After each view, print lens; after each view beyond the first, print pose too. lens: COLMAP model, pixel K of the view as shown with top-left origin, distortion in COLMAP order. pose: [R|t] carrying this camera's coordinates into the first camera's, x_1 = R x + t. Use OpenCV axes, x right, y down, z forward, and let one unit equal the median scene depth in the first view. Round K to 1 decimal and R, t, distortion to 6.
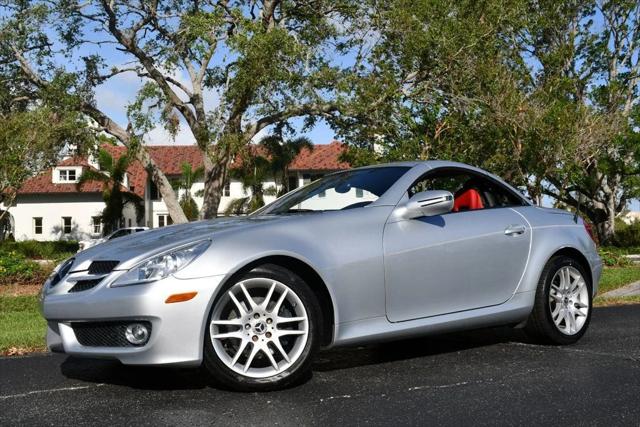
lens RADIAL K [[1200.5, 0, 320.0], [0, 1200.5, 213.5], [0, 0, 1]] dist [-0.007860, -0.096892]
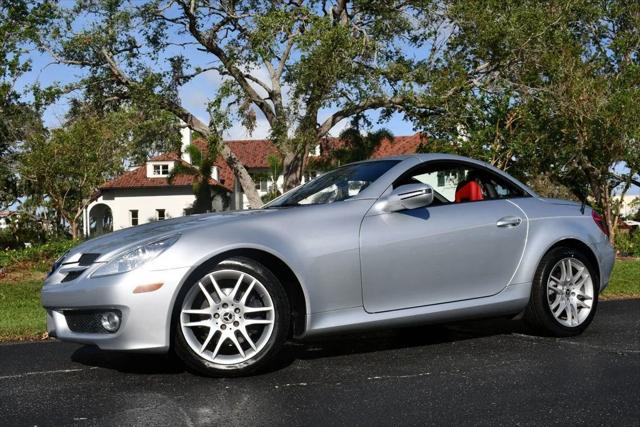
lens RADIAL K [[1200.5, 0, 320.0], [0, 1200.5, 213.5], [0, 0, 1]] dist [-0.007860, -0.096892]
pose [[0.979655, -0.006605, -0.200580, 0.202437], [0.008971, 0.999901, 0.010885, -0.005425], [0.200488, -0.012463, 0.979617, -0.013632]]
